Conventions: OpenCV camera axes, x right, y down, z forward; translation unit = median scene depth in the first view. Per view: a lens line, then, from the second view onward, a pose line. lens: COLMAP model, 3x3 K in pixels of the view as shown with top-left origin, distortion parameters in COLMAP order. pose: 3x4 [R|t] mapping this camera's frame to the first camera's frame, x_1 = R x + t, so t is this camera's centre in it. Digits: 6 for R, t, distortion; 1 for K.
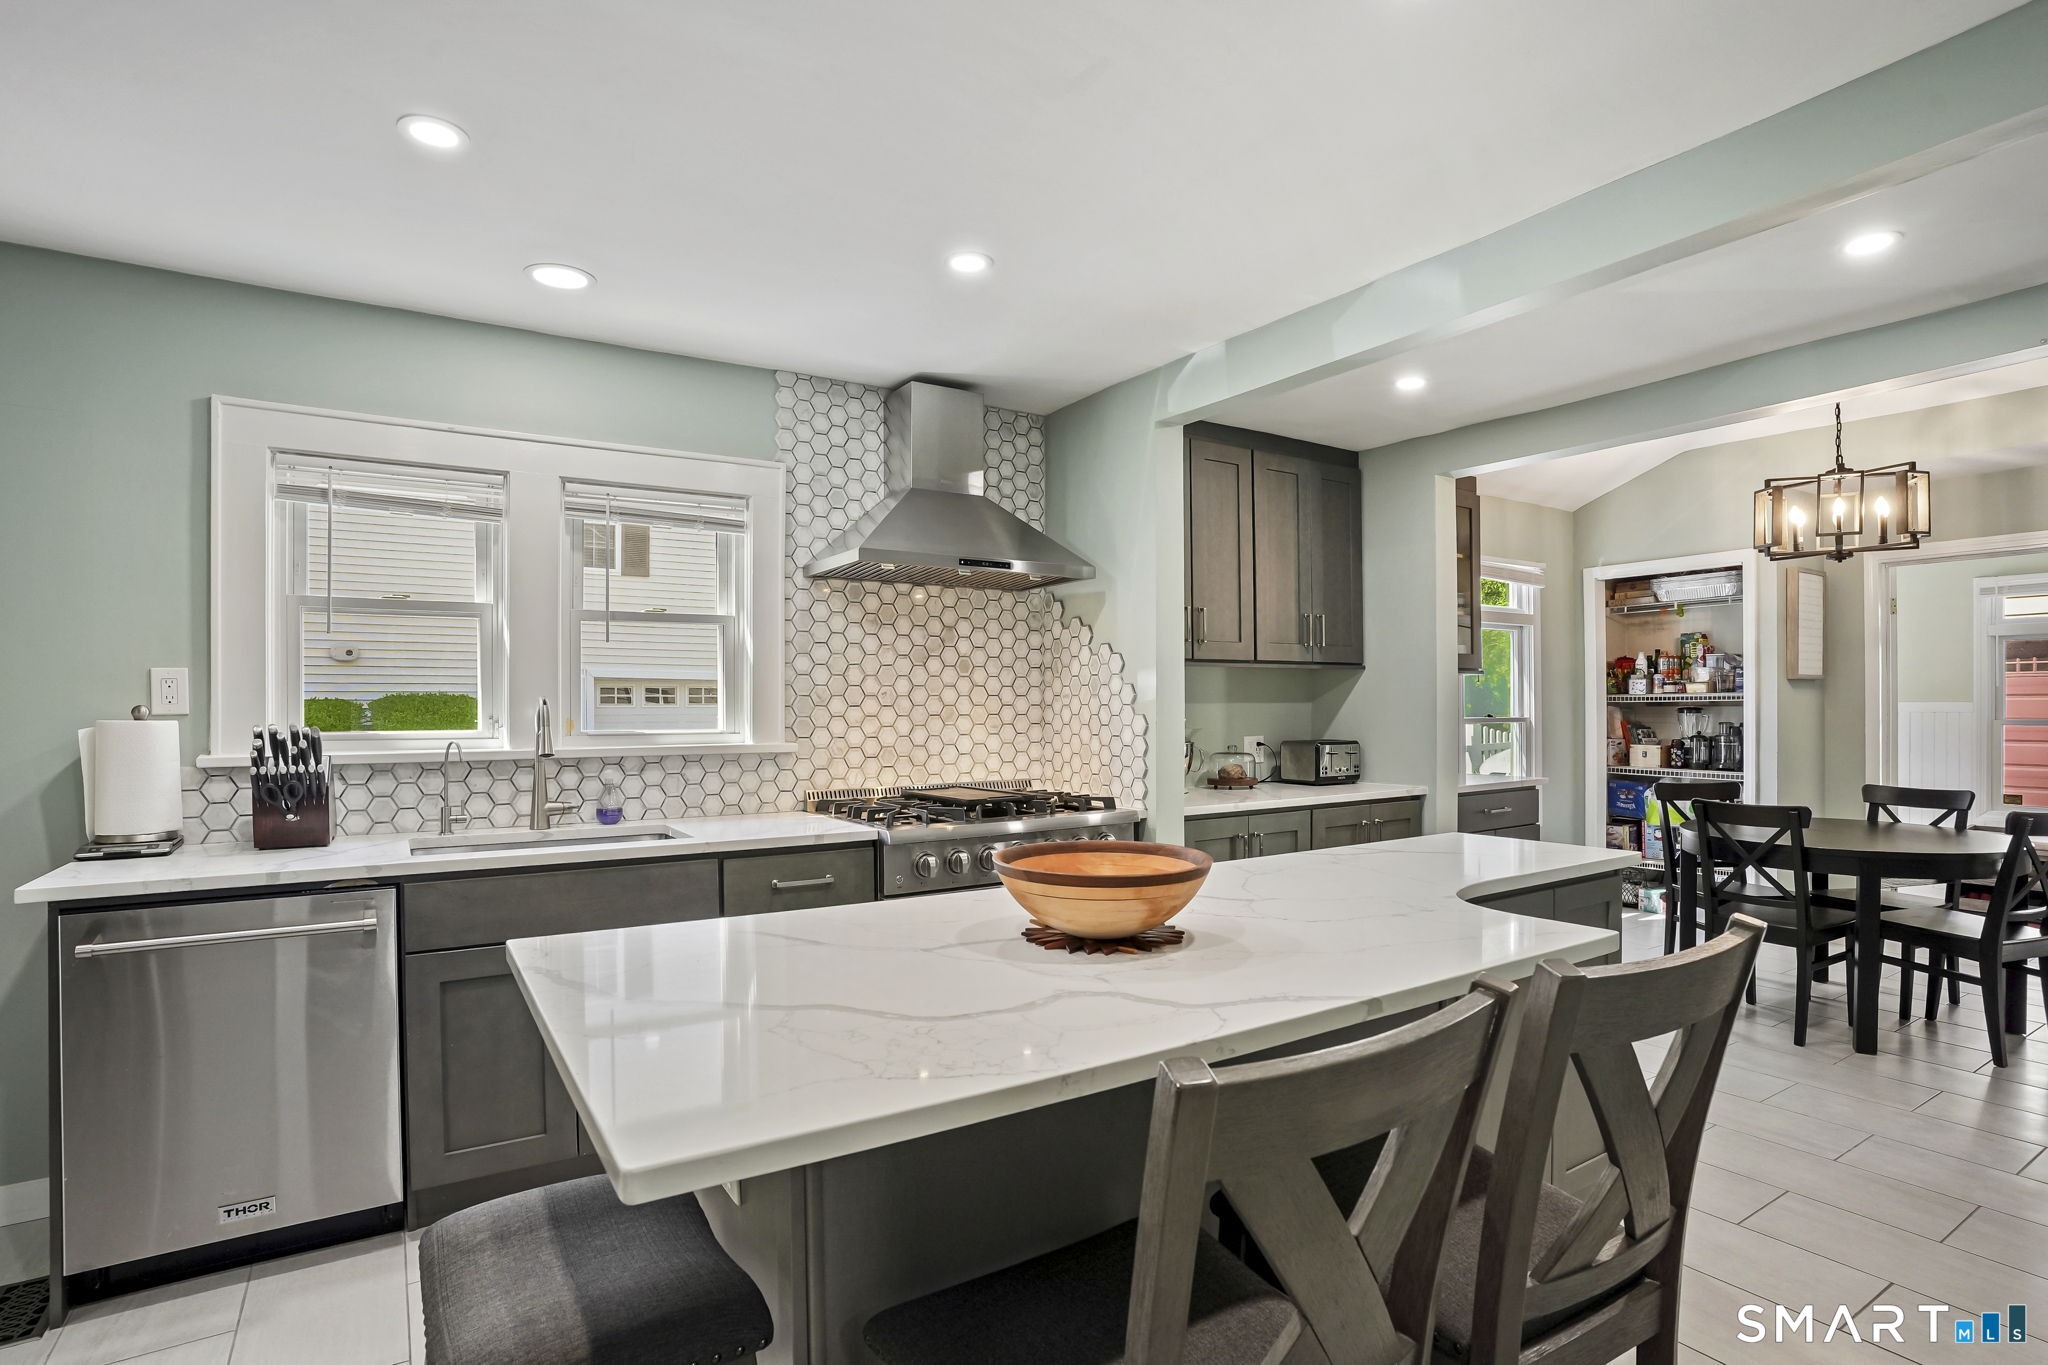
lens RADIAL K [[1025.8, 0, 1036.6], [0, 1025.8, 704.9], [0, 0, 1]] dist [-0.075042, 0.033880]
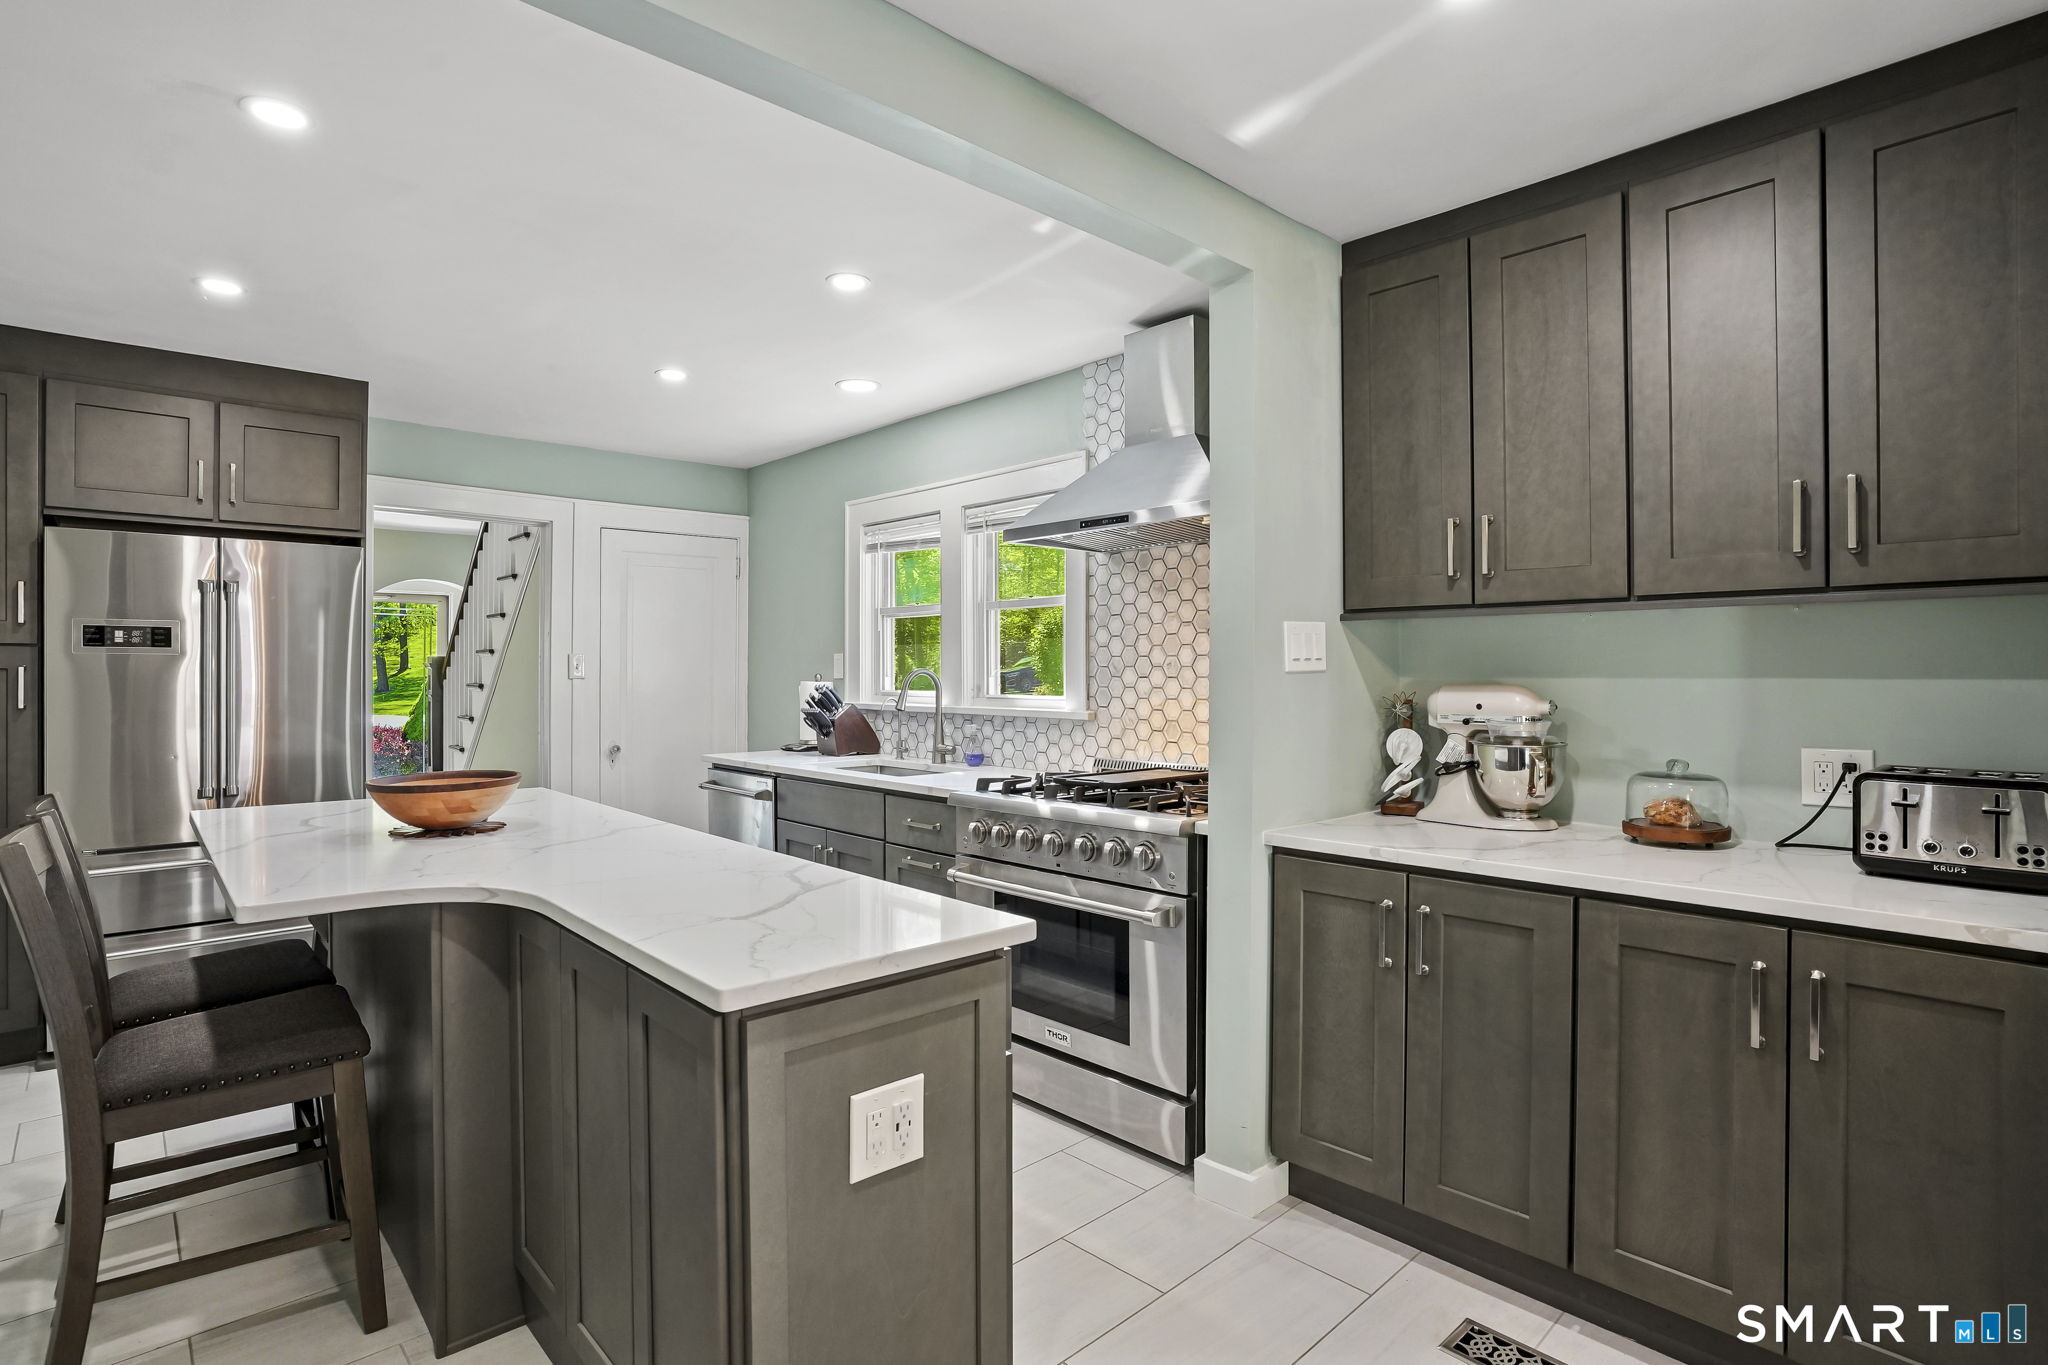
lens RADIAL K [[1020.7, 0, 1023.1], [0, 1020.7, 669.1], [0, 0, 1]] dist [-0.074461, 0.031434]
pose [[0.170375, 0.002125, -0.985377, 0.730559], [-0.000967, 0.999998, 0.001989, -0.008113], [0.985379, 0.000614, 0.170377, 0.689789]]
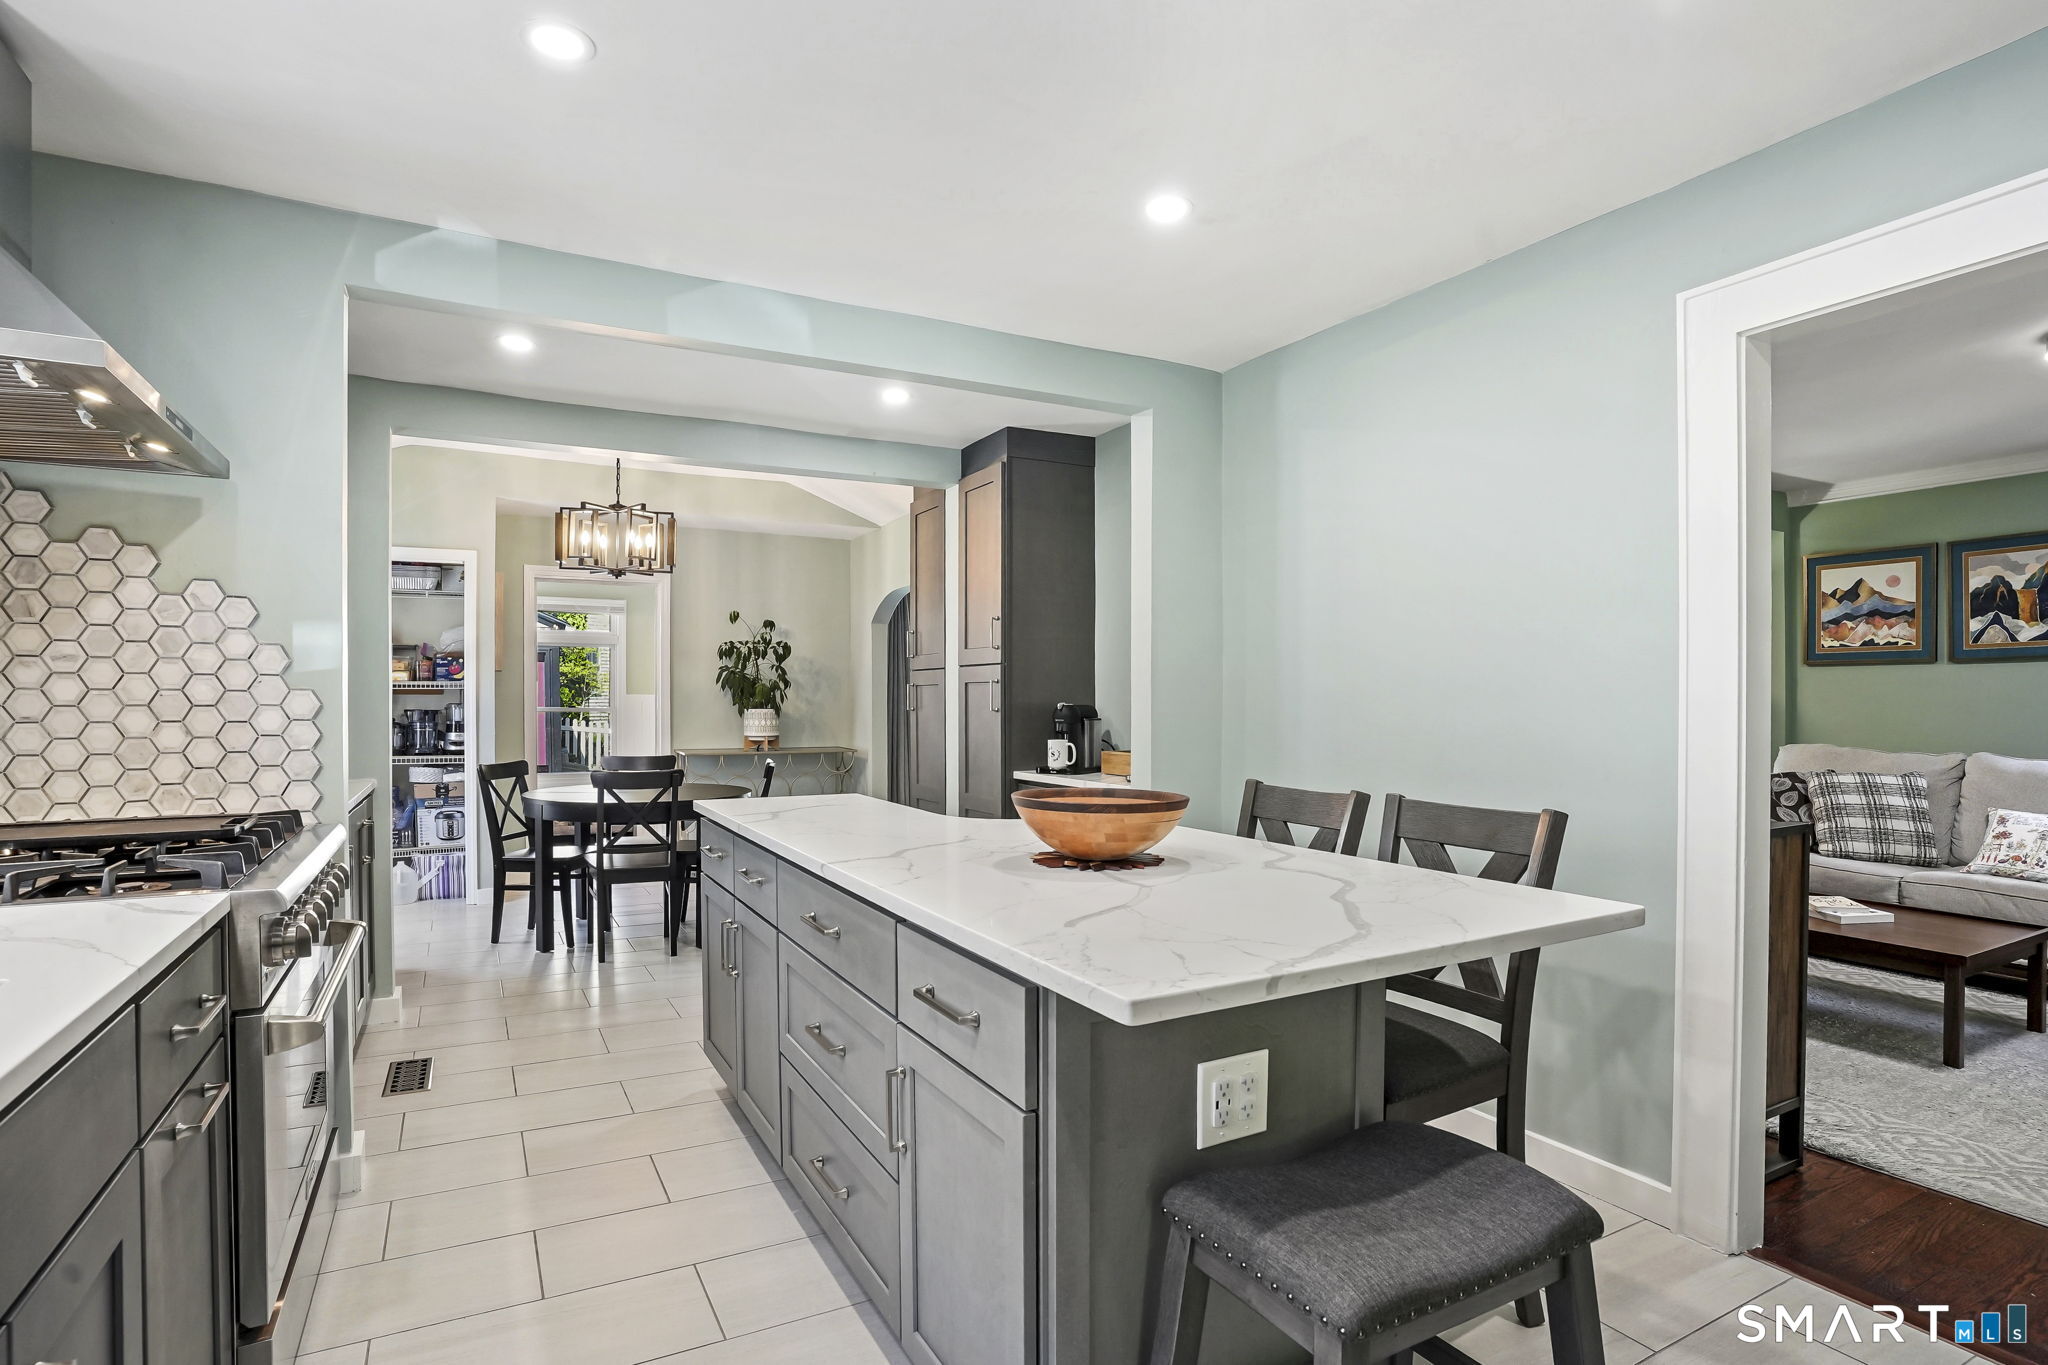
lens RADIAL K [[1025.8, 0, 1036.6], [0, 1025.8, 704.9], [0, 0, 1]] dist [-0.075042, 0.033880]
pose [[0.067989, 0.001291, 0.997685, -0.505331], [-0.002132, 0.999997, -0.001148, 0.018341], [-0.997684, -0.002049, 0.067991, 0.421804]]
